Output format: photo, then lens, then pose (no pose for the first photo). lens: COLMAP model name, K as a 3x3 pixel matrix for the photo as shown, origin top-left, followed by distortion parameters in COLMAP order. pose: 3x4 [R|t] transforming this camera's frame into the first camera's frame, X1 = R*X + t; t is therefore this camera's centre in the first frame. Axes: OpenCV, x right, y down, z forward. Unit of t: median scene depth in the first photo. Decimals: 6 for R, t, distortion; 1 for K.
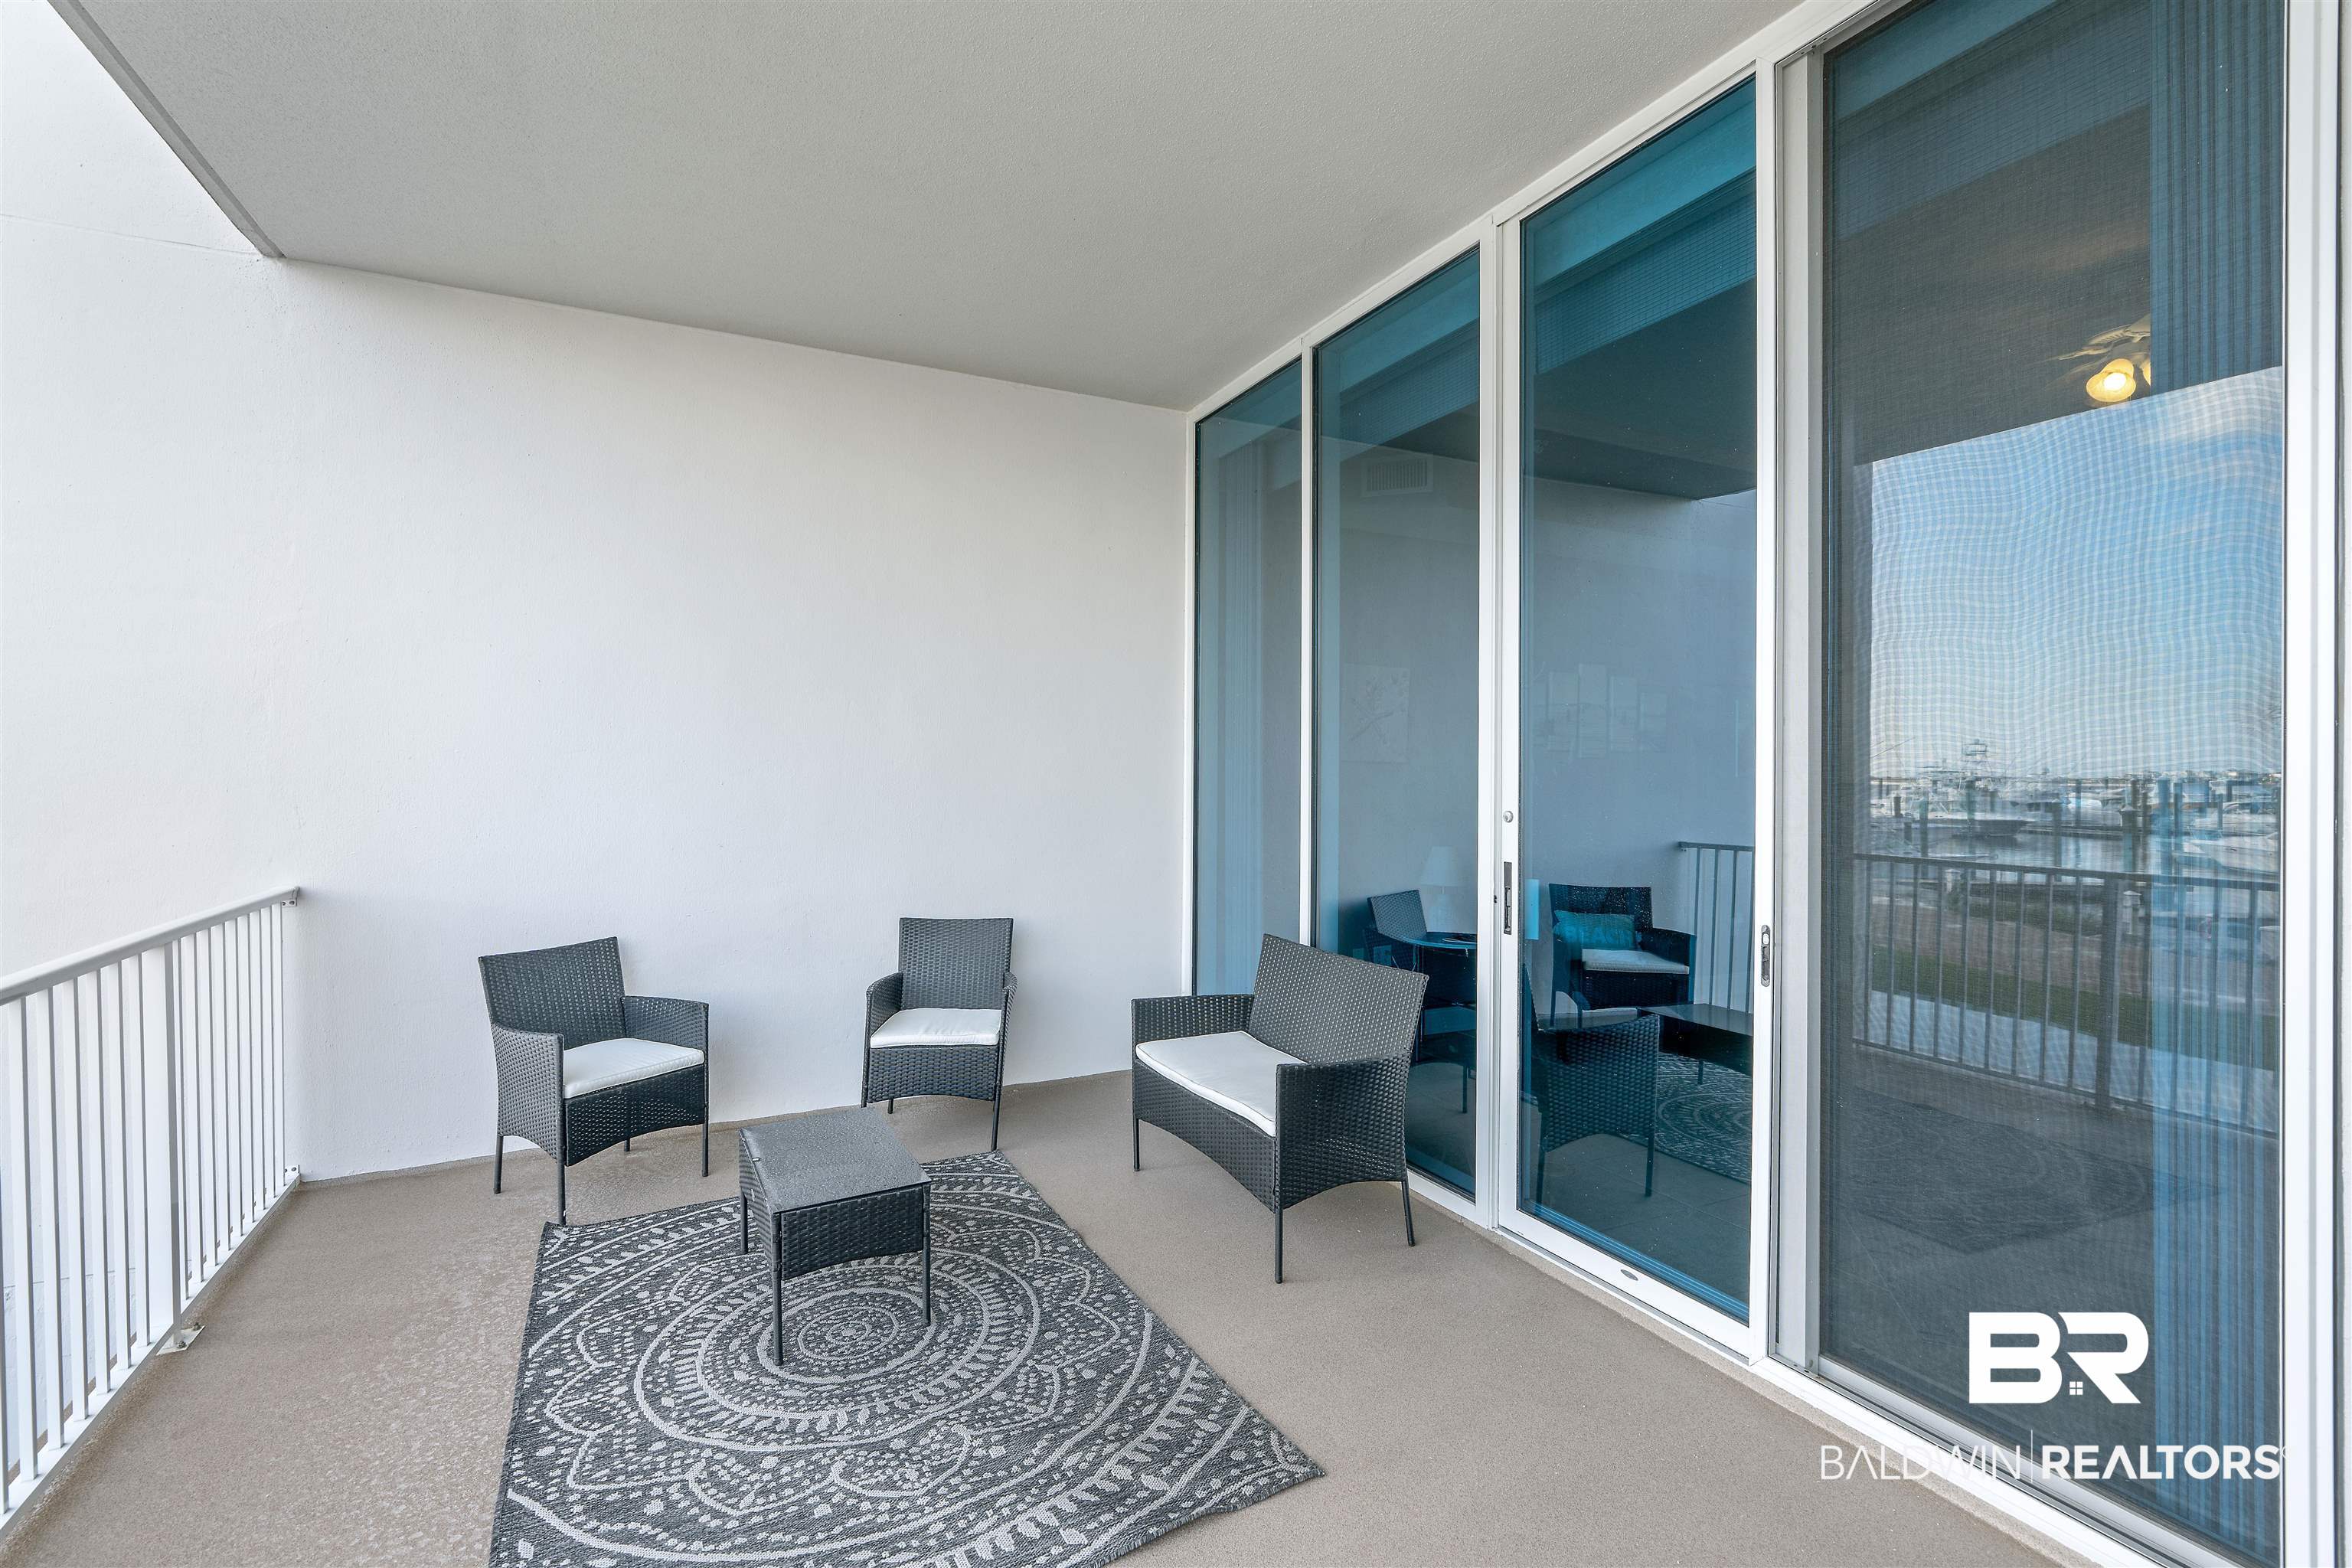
lens RADIAL K [[1061.5, 0, 1184.6], [0, 1061.5, 751.9], [0, 0, 1]] dist [-0.000376, 0.000093]
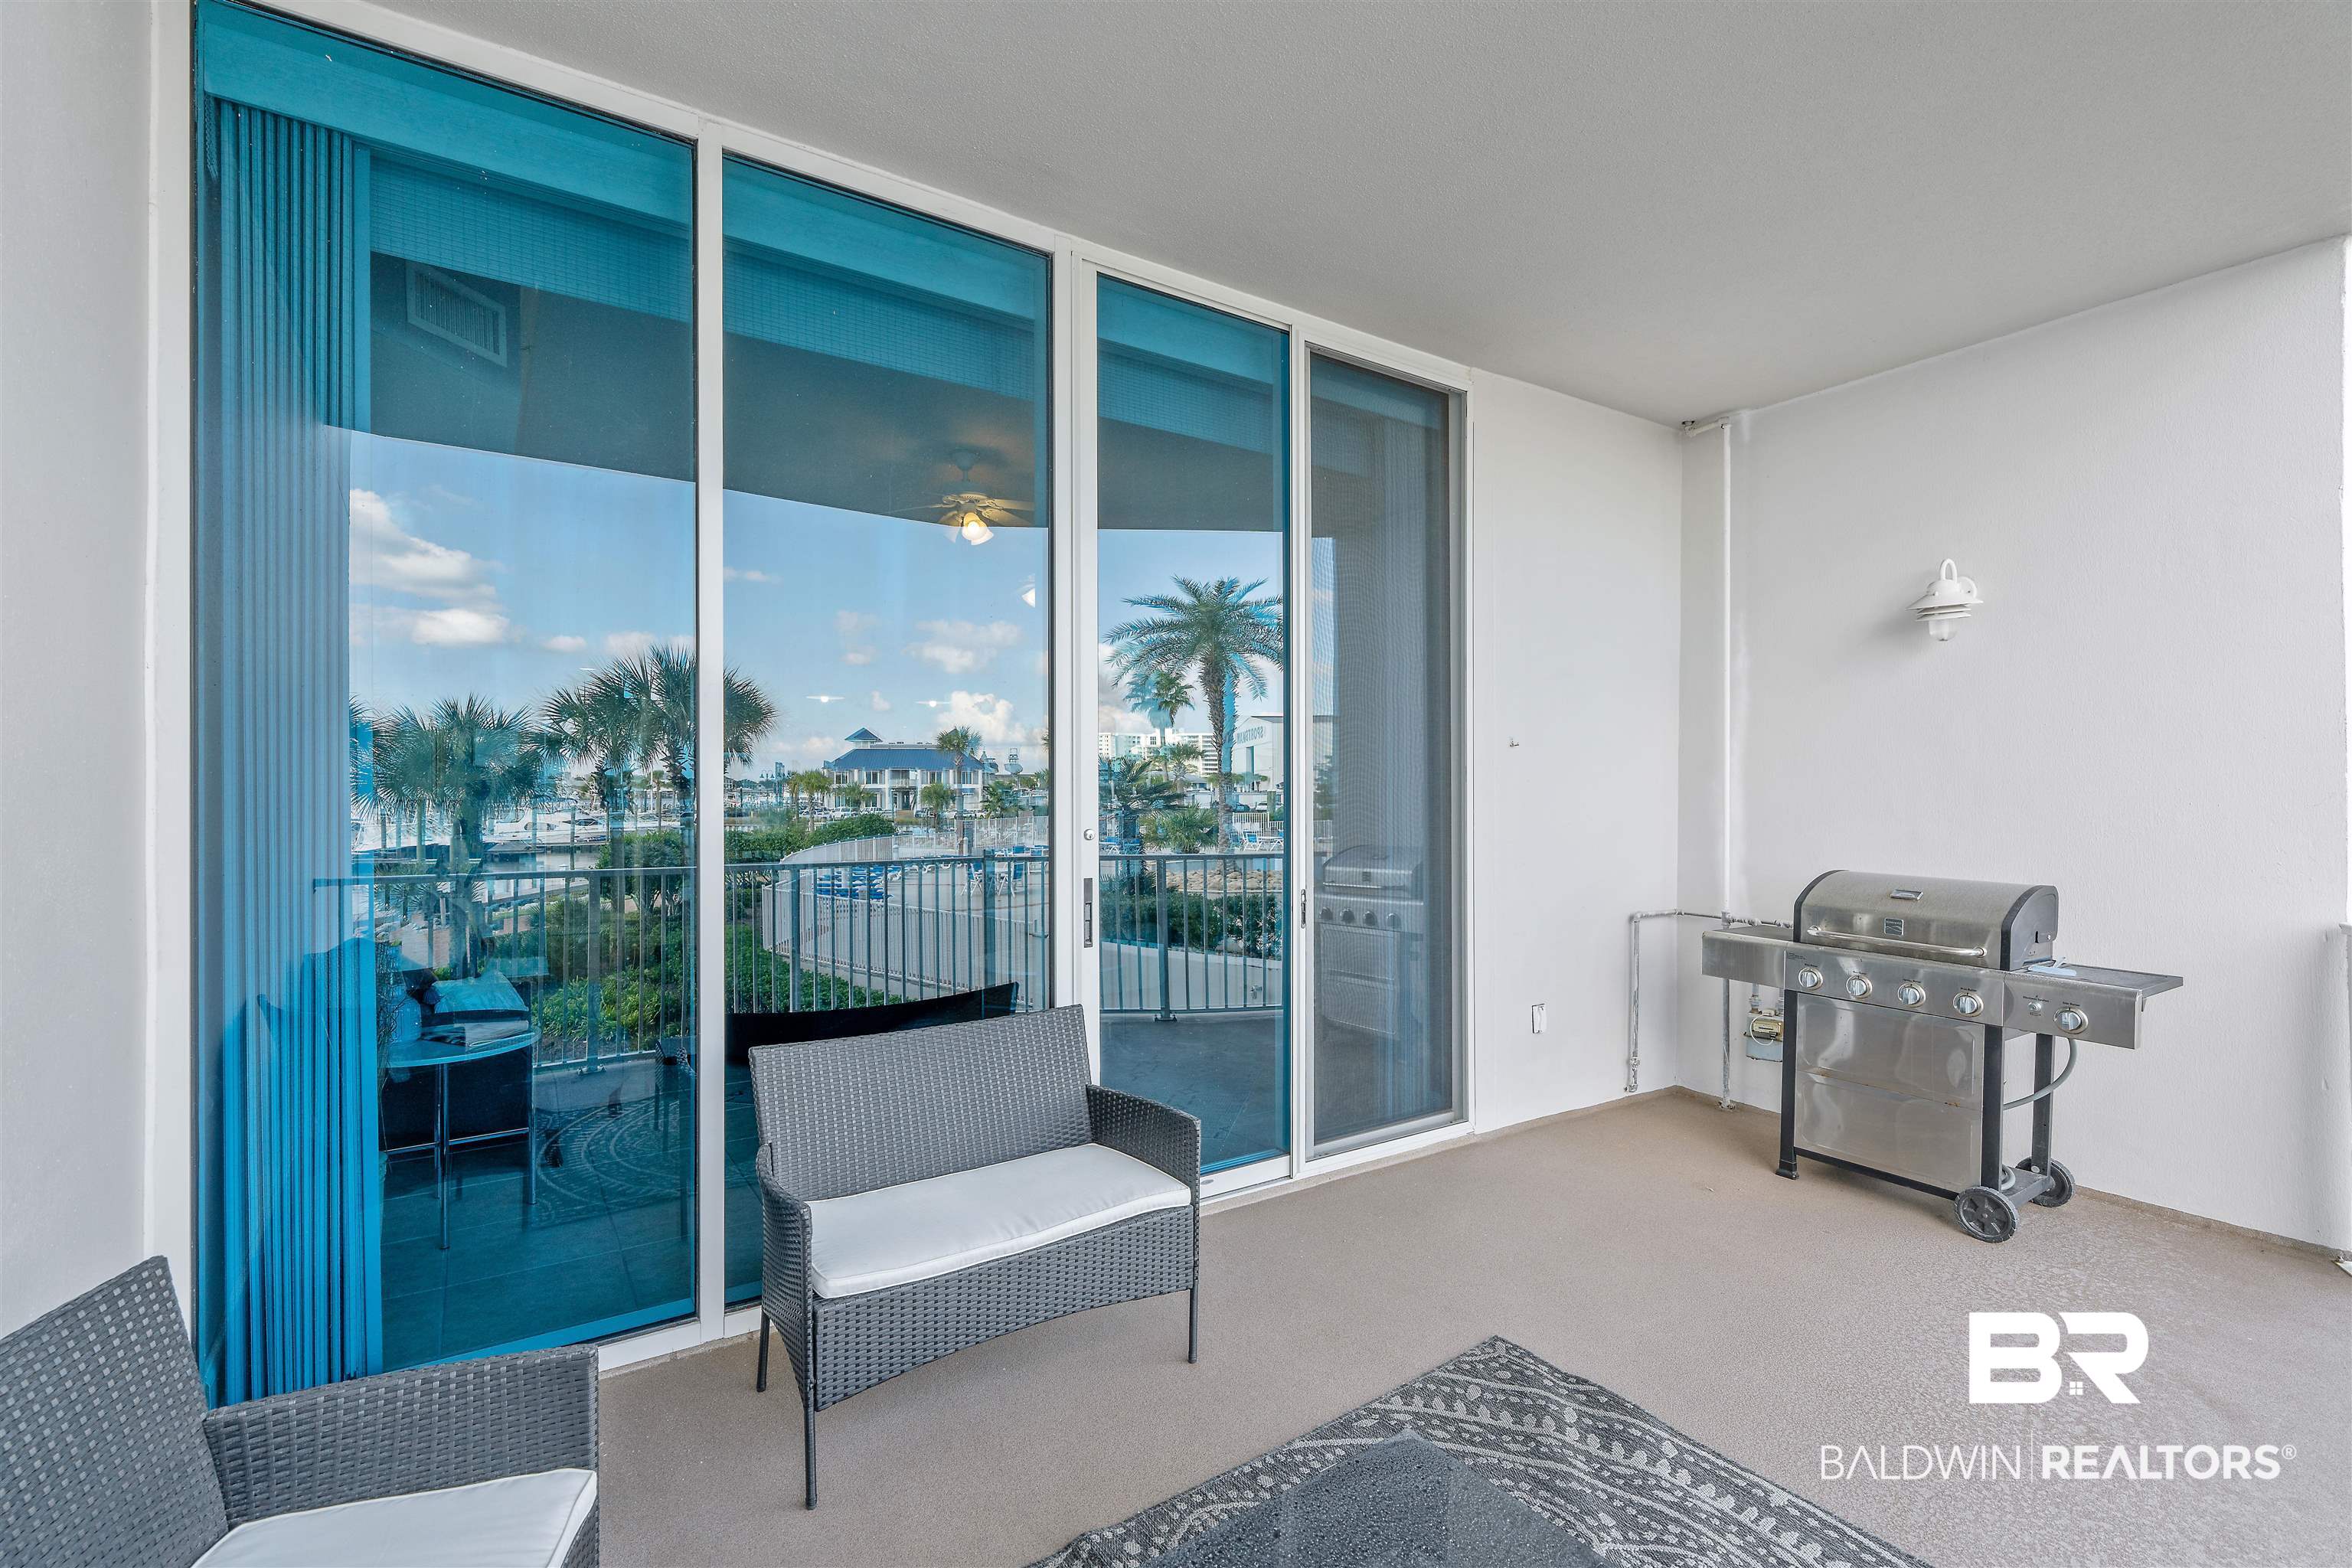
lens RADIAL K [[1058.6, 0, 1176.0], [0, 1058.6, 784.0], [0, 0, 1]] dist [-0.000520, -0.000182]
pose [[-0.127368, 0.007563, 0.991827, -0.999376], [-0.010879, 0.999900, -0.009021, 0.026927], [-0.991796, -0.011939, -0.127273, 1.424177]]
